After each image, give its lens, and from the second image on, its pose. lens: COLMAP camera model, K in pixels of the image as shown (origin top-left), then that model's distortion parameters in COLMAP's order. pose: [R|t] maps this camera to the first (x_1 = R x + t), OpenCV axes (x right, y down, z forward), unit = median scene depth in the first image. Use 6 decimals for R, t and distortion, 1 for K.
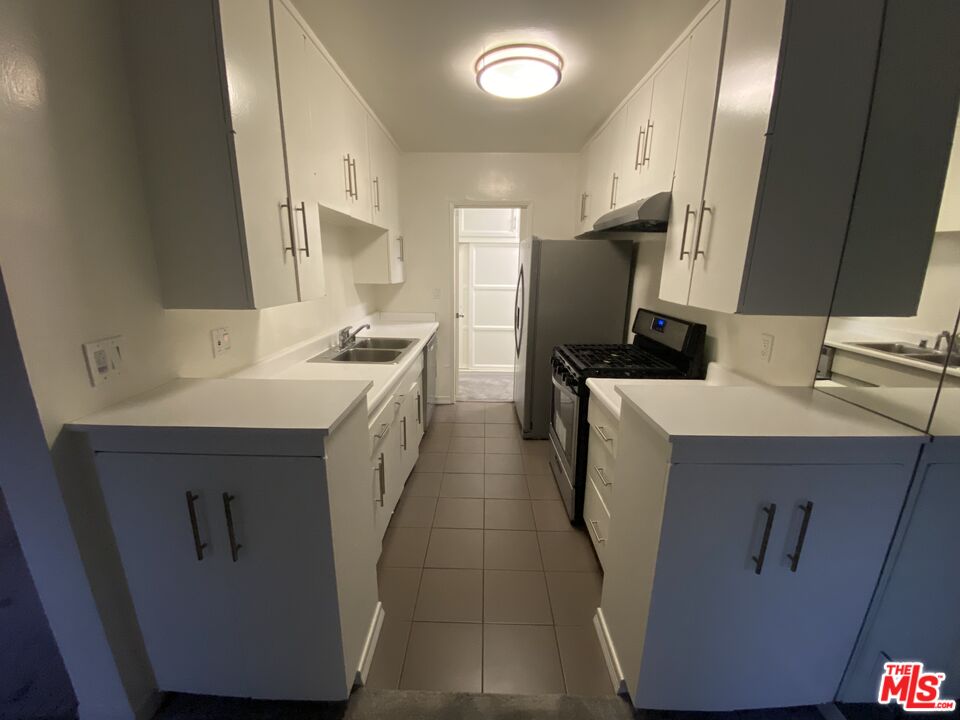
lens RADIAL K [[381.3, 0, 480.0], [0, 381.3, 360.0], [0, 0, 1]] dist [0.000619, -0.013276]
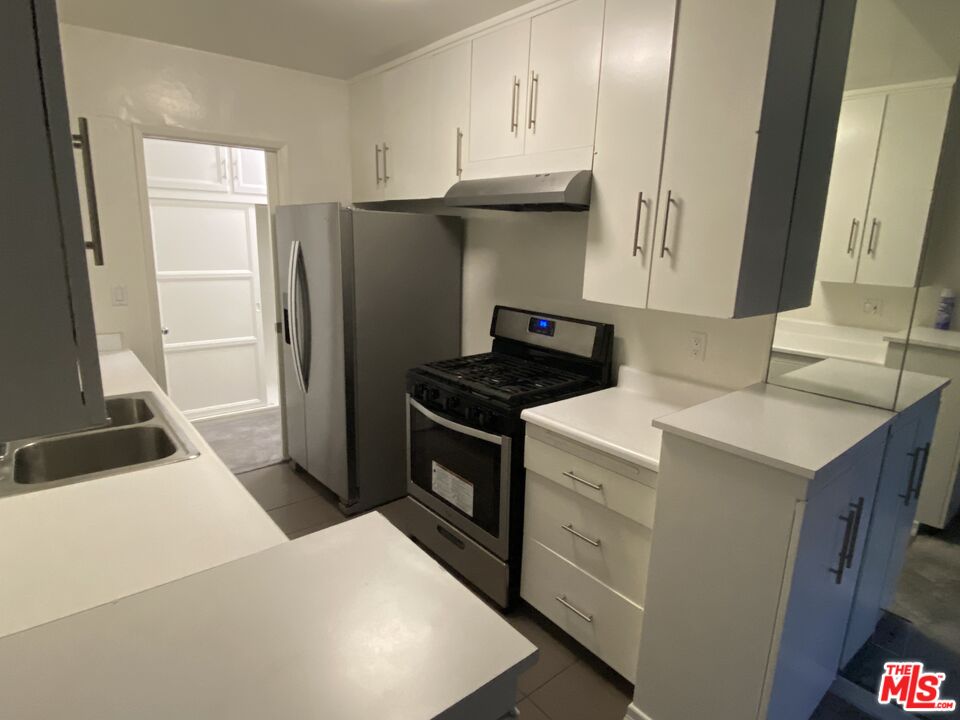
lens RADIAL K [[530.1, 0, 480.1], [0, 530.1, 349.9], [0, 0, 1]] dist [0.083726, -0.078868]
pose [[0.765656, -0.116317, 0.632646, -0.408991], [0.132301, 0.990964, 0.022081, -0.097446], [-0.629497, 0.066793, 0.774126, 0.235728]]
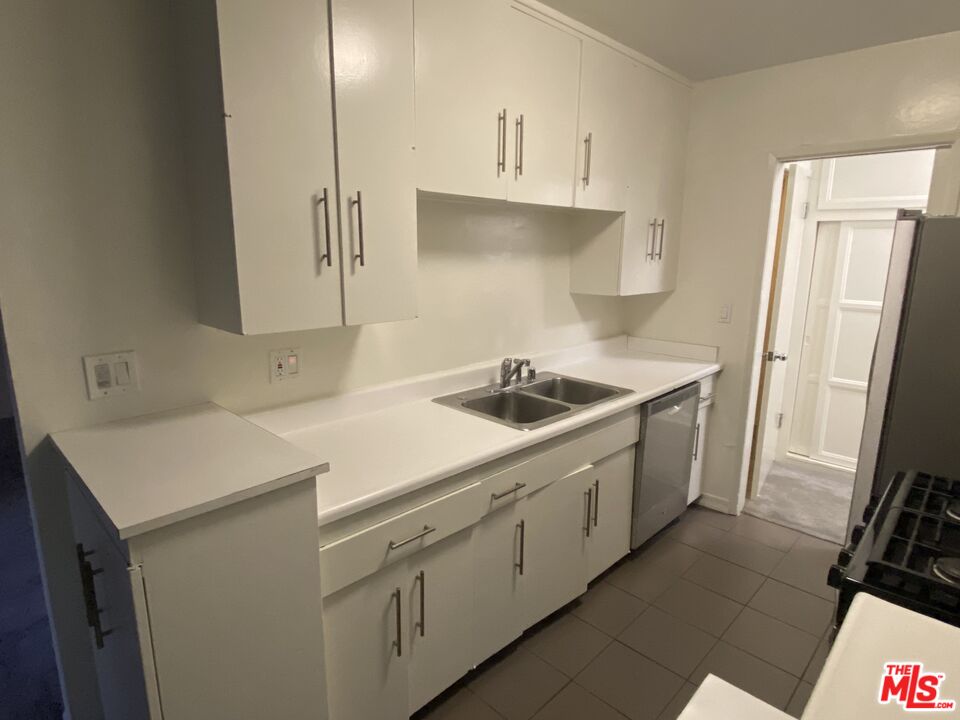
lens RADIAL K [[530.1, 0, 480.1], [0, 530.1, 349.9], [0, 0, 1]] dist [0.083726, -0.078868]
pose [[0.726093, 0.122163, -0.676657, 0.330117], [-0.166825, 0.985986, -0.001005, -0.117946], [0.667052, 0.113613, 0.736298, 0.332175]]
